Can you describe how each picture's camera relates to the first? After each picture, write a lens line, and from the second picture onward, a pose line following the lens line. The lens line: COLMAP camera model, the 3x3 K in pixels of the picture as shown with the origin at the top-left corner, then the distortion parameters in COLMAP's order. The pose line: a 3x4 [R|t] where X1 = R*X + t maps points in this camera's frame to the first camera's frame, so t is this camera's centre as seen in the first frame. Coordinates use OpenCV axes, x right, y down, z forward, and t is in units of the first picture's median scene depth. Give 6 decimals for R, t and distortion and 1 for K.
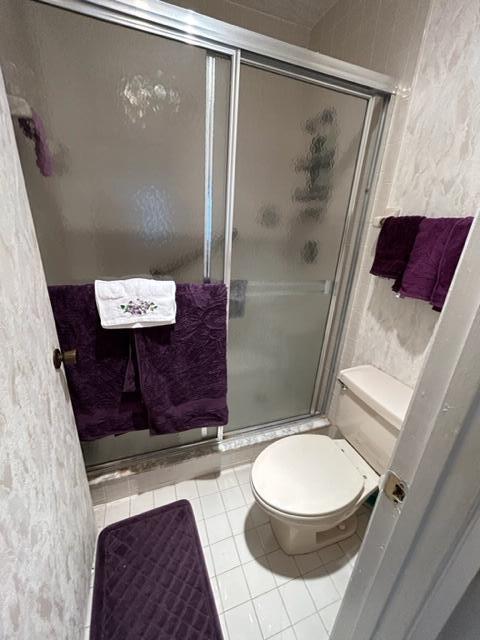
lens RADIAL K [[259.4, 0, 240.0], [0, 259.4, 320.0], [0, 0, 1]] dist [-0.000870, -0.000111]
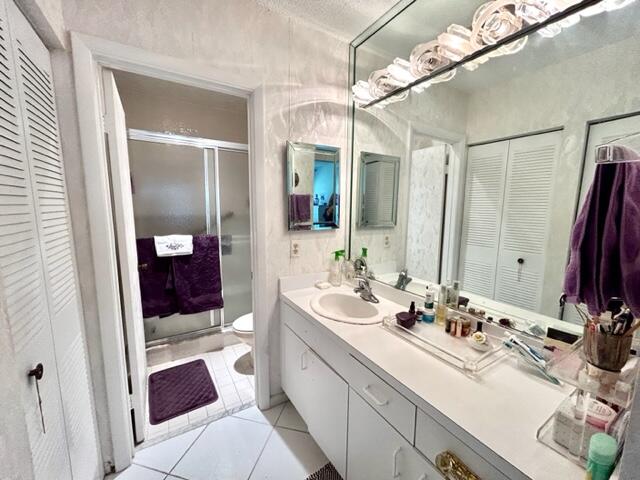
lens RADIAL K [[259.4, 0, 320.0], [0, 259.4, 240.0], [0, 0, 1]] dist [-0.000870, -0.000111]
pose [[0.981016, -0.074037, 0.179236, 0.391469], [0.111896, 0.970982, -0.211359, 0.445585], [-0.158386, 0.227402, 0.960834, -1.203432]]
